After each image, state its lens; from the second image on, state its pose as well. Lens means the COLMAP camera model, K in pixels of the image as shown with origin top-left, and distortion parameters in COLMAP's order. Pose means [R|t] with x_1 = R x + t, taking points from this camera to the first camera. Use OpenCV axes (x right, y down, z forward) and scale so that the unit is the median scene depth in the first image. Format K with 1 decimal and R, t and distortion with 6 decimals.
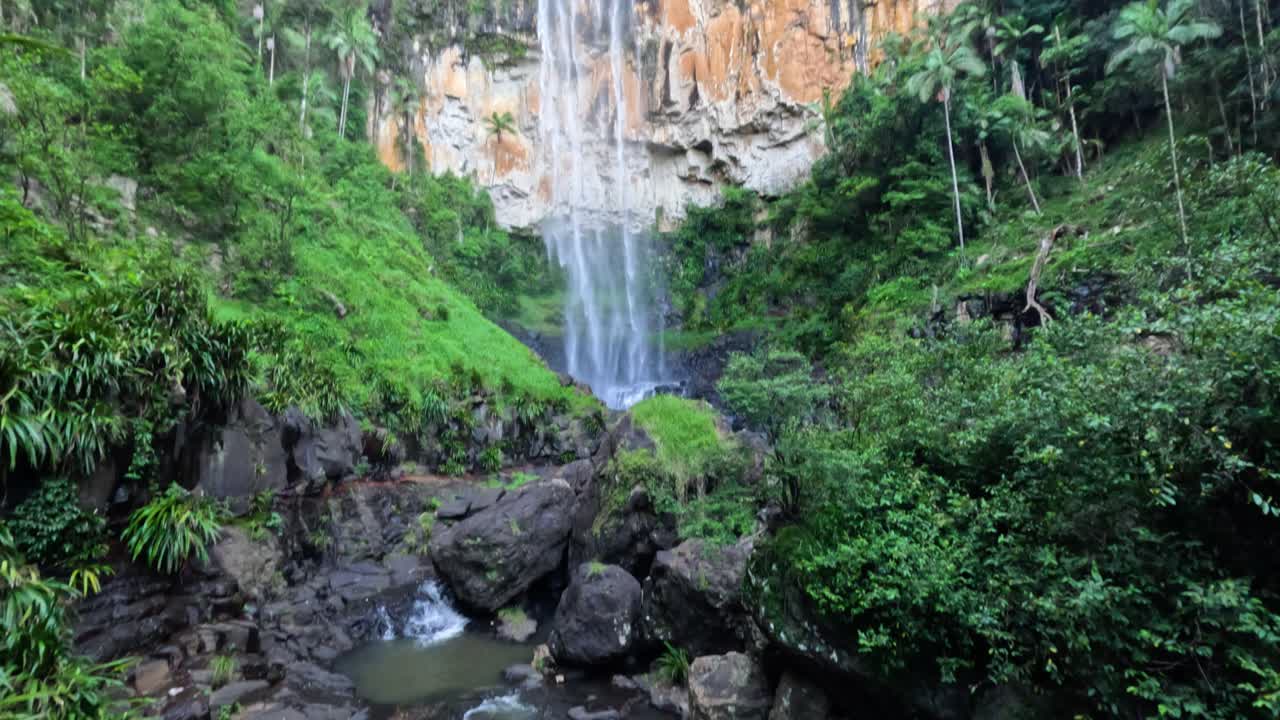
lens RADIAL K [[689.7, 0, 637.3], [0, 689.7, 357.8], [0, 0, 1]] dist [0.002302, -0.001887]
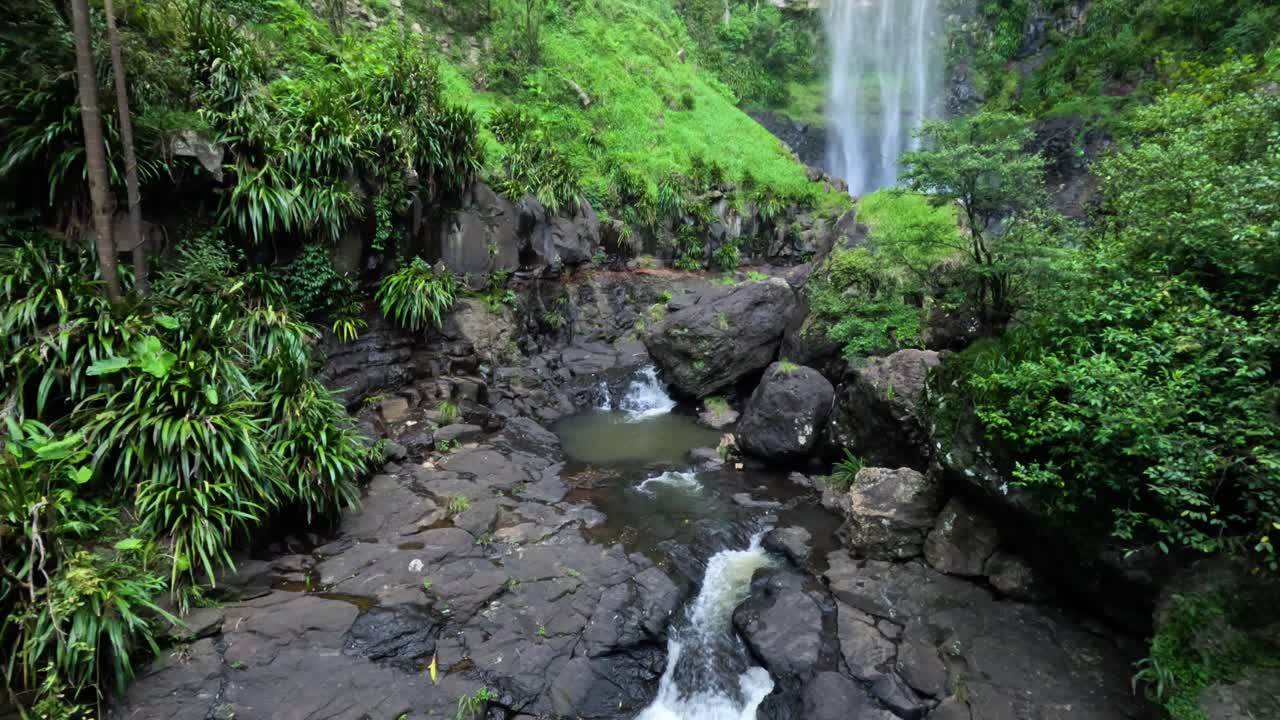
lens RADIAL K [[693.5, 0, 636.4], [0, 693.5, 360.4], [0, 0, 1]] dist [0.000989, -0.000188]
pose [[0.922091, 0.102837, -0.373059, 0.073227], [0.005765, 0.960286, 0.278959, 0.016851], [0.386930, -0.259377, 0.884878, 0.045689]]
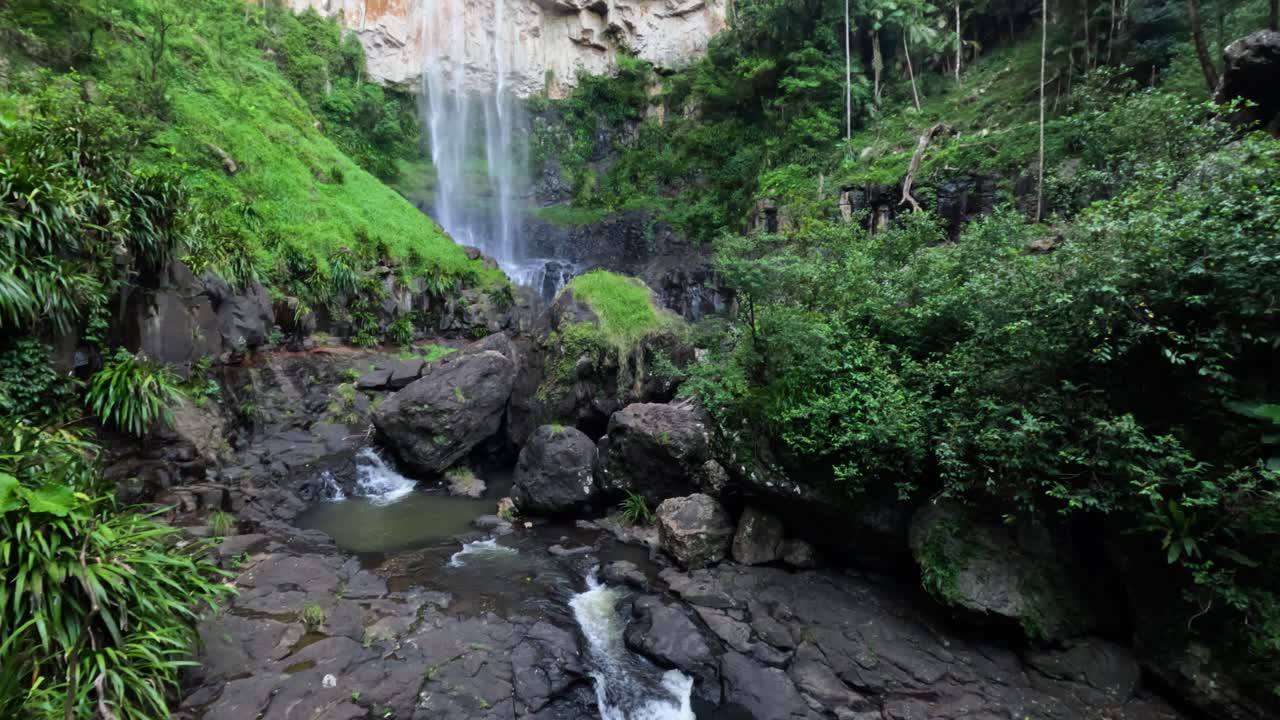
lens RADIAL K [[693.5, 0, 636.4], [0, 693.5, 360.4], [0, 0, 1]] dist [0.000989, -0.000188]
pose [[0.981383, 0.006147, 0.191961, -0.099813], [-0.040220, 0.983904, 0.174112, 0.002245], [-0.187801, -0.178592, 0.965834, -0.039645]]
